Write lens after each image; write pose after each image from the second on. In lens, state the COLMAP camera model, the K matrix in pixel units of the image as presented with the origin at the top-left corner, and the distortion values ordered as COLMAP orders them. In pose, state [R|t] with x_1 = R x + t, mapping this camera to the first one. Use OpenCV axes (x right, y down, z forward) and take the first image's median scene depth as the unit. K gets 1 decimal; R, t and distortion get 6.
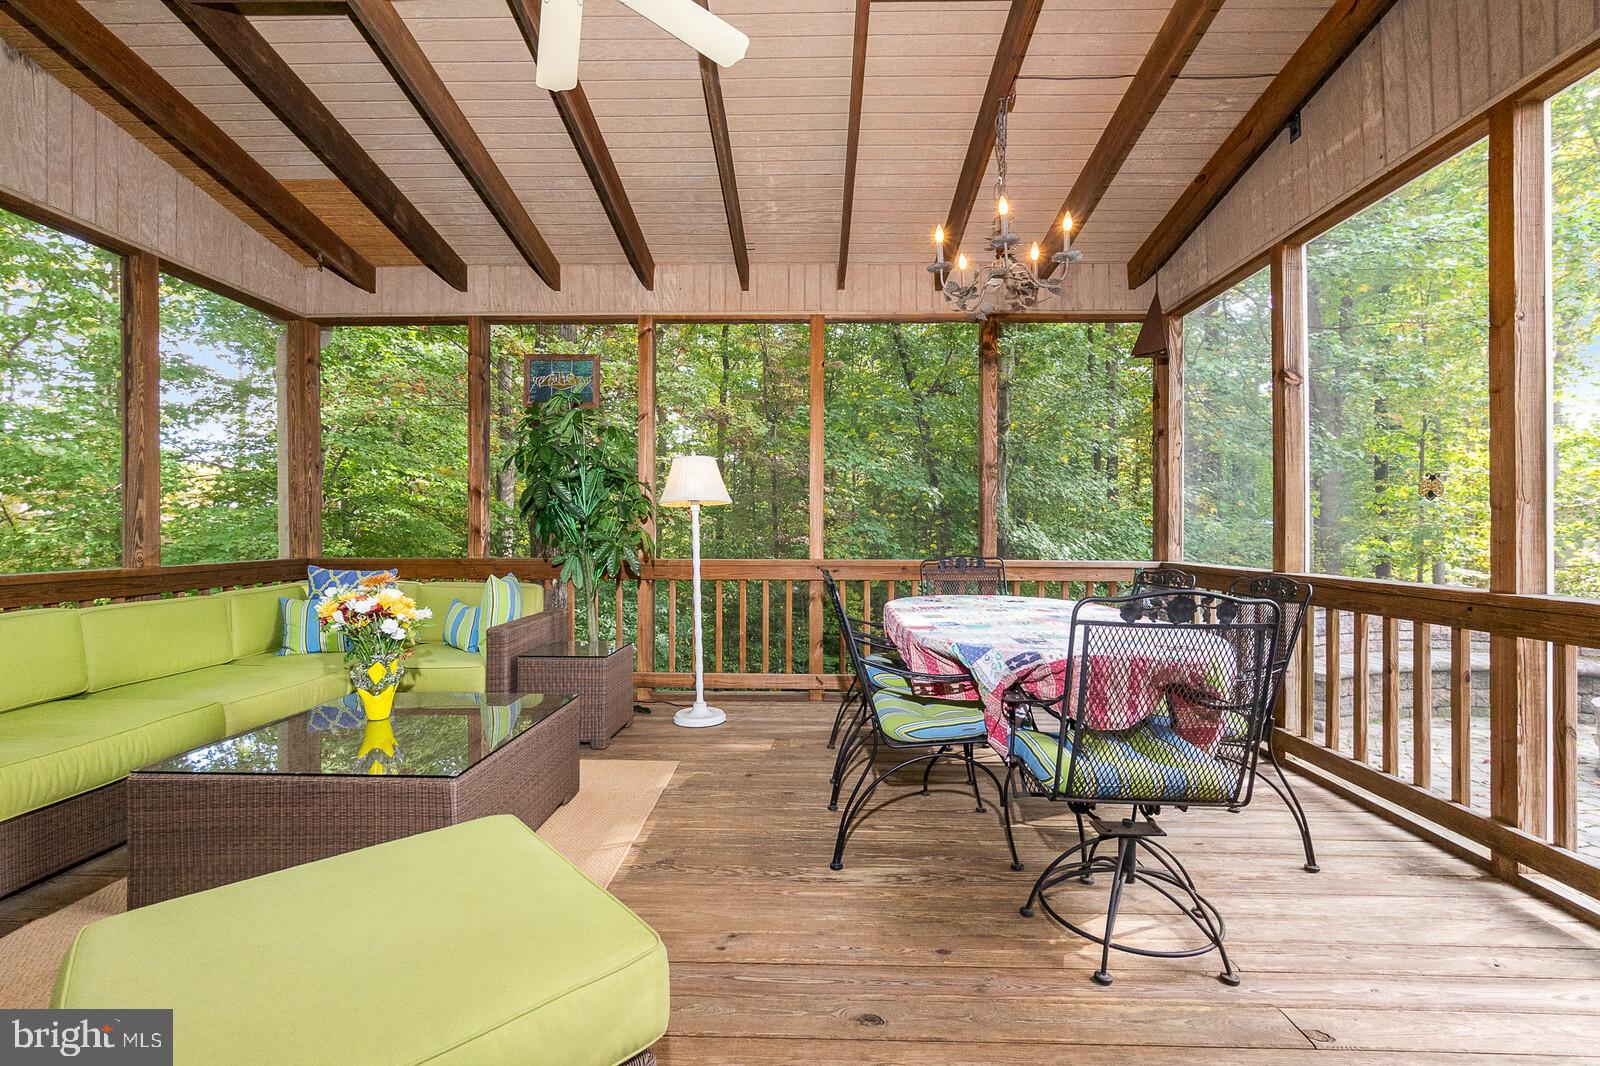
lens RADIAL K [[690.2, 0, 796.5], [0, 690.2, 537.0], [0, 0, 1]] dist [-0.002208, 0.000344]
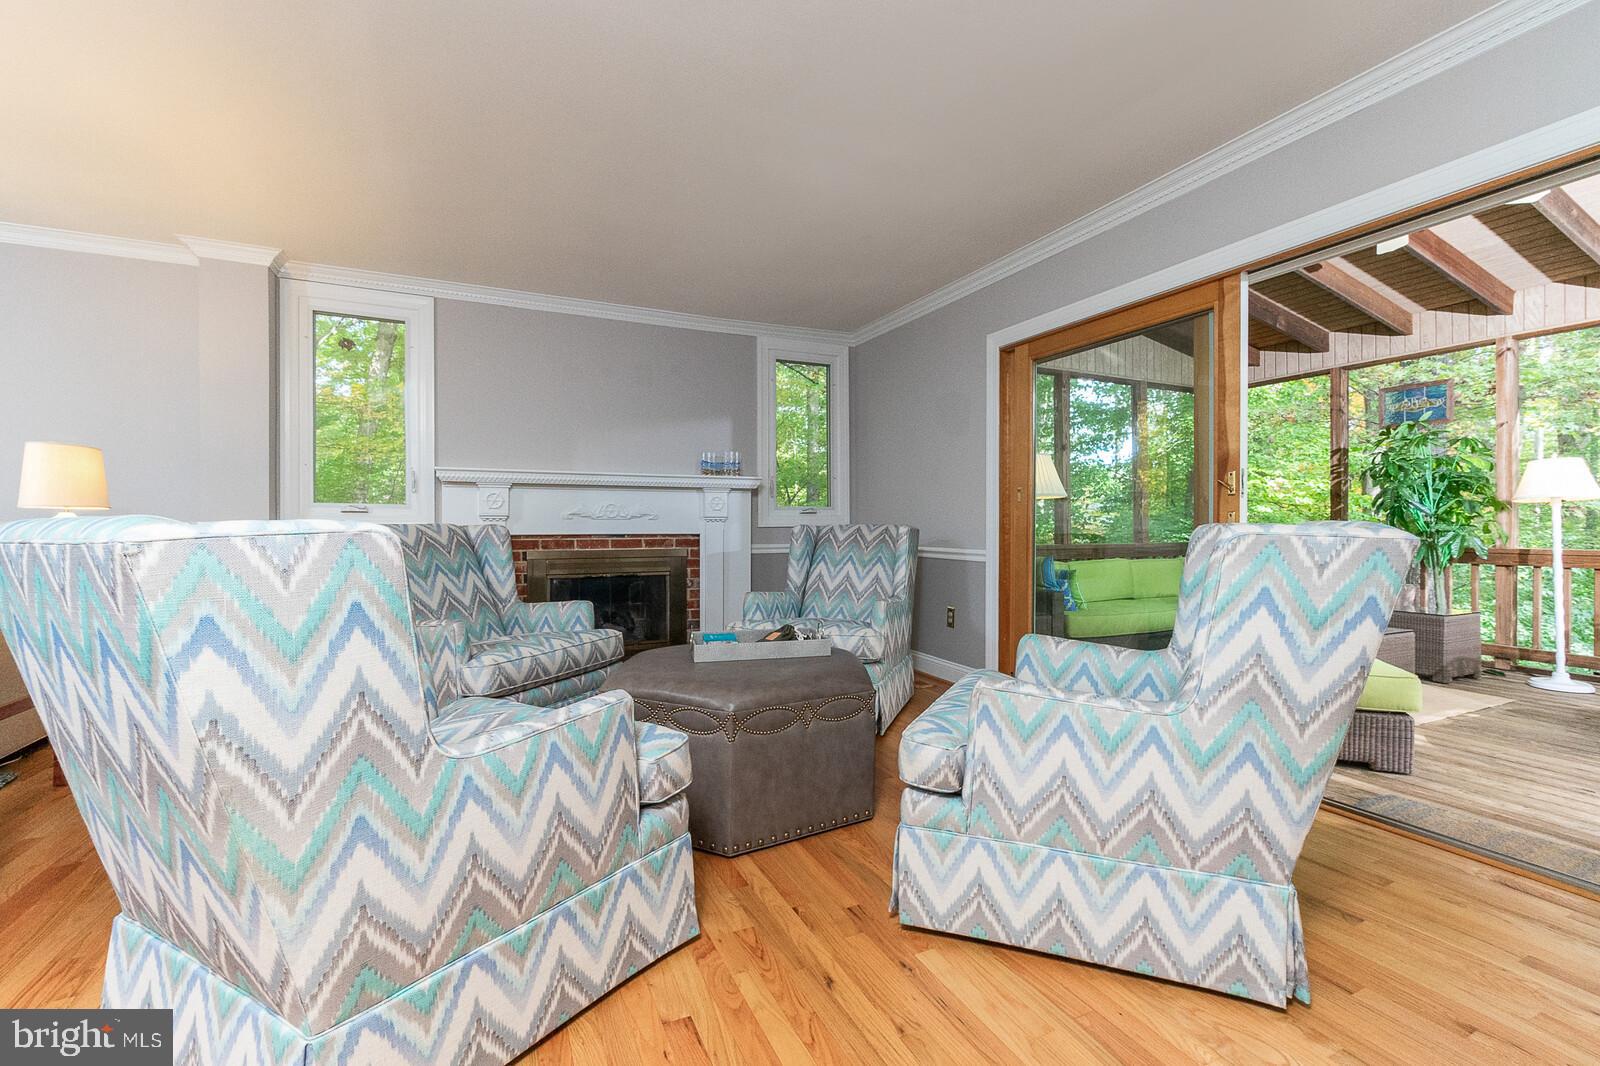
lens RADIAL K [[690.2, 0, 799.5], [0, 690.2, 535.1], [0, 0, 1]] dist [-0.002208, 0.000344]
pose [[0.456115, -0.000607, -0.889920, 0.275819], [0.004963, 0.999986, 0.001862, 0.005884], [0.889907, -0.005266, 0.456112, -0.596421]]
